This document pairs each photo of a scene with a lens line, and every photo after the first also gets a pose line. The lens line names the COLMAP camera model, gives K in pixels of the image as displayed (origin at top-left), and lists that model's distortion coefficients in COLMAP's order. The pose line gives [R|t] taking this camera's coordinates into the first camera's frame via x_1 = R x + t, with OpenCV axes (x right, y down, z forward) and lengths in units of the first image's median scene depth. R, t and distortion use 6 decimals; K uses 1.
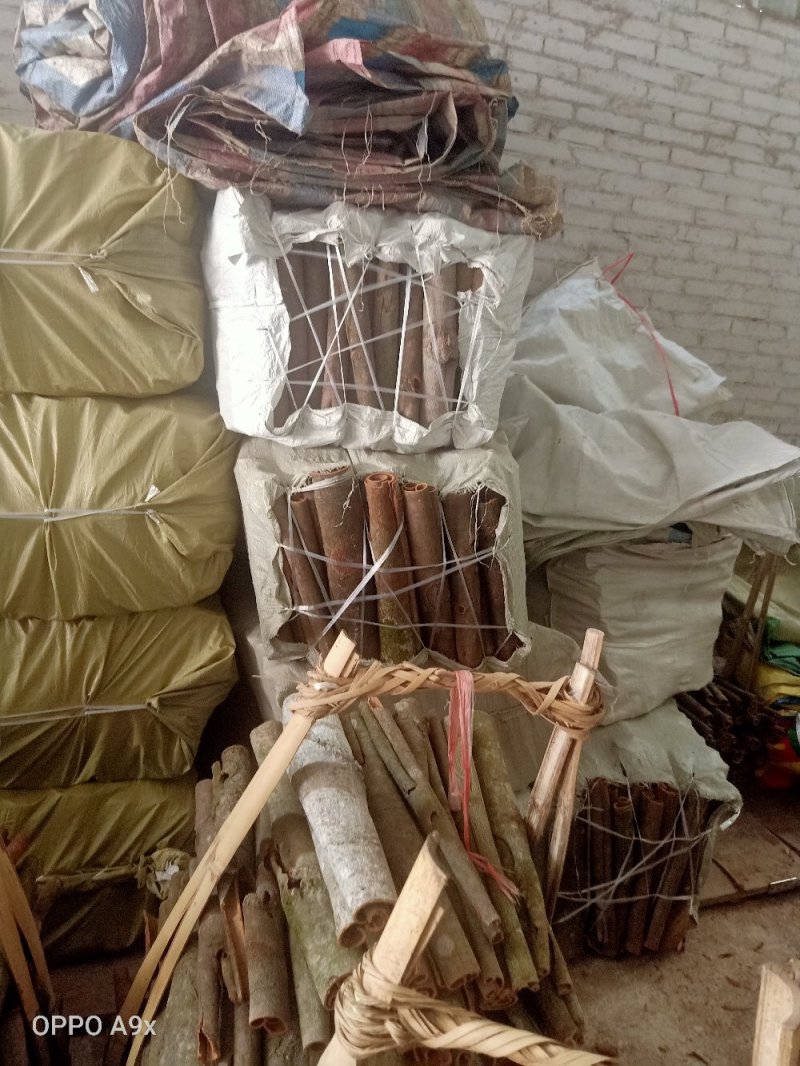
lens RADIAL K [[807.6, 0, 398.2], [0, 807.6, 529.5], [0, 0, 1]] dist [0.075253, -0.092700]
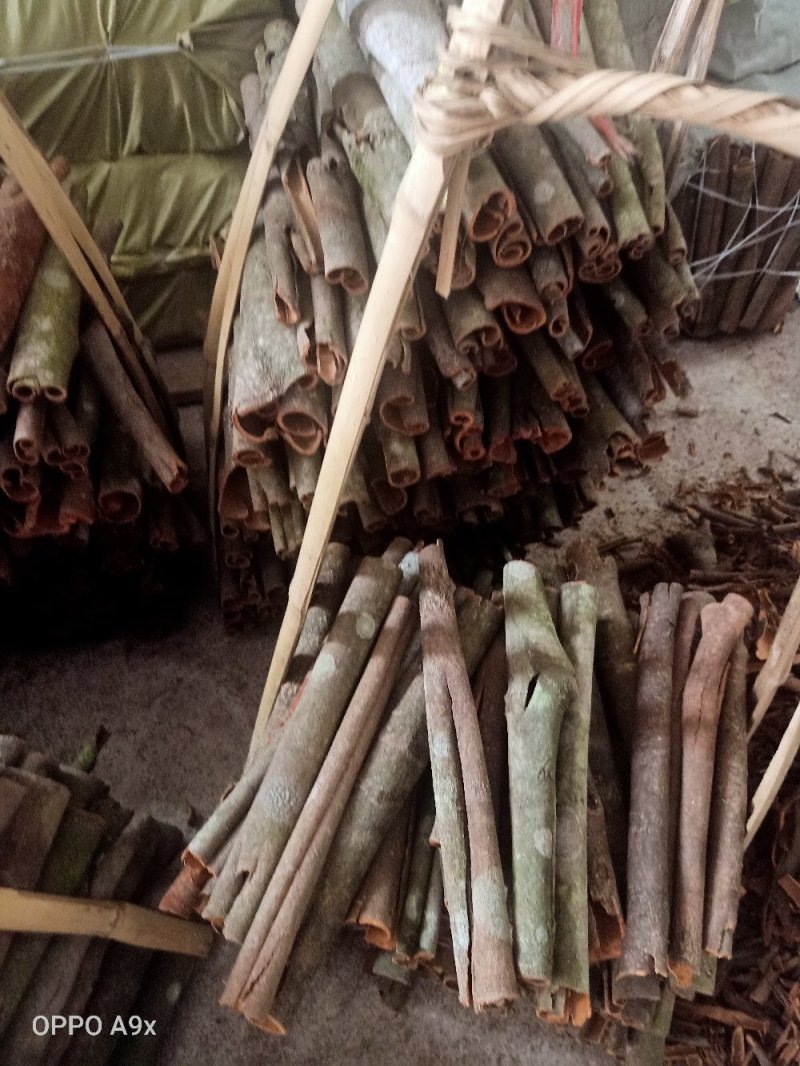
lens RADIAL K [[807.6, 0, 394.9], [0, 807.6, 528.5], [0, 0, 1]] dist [0.075253, -0.092700]
pose [[0.994607, -0.009286, -0.103303, -0.006673], [0.065412, 0.829096, 0.555267, 0.178723], [0.080492, -0.559030, 0.825232, 0.049990]]
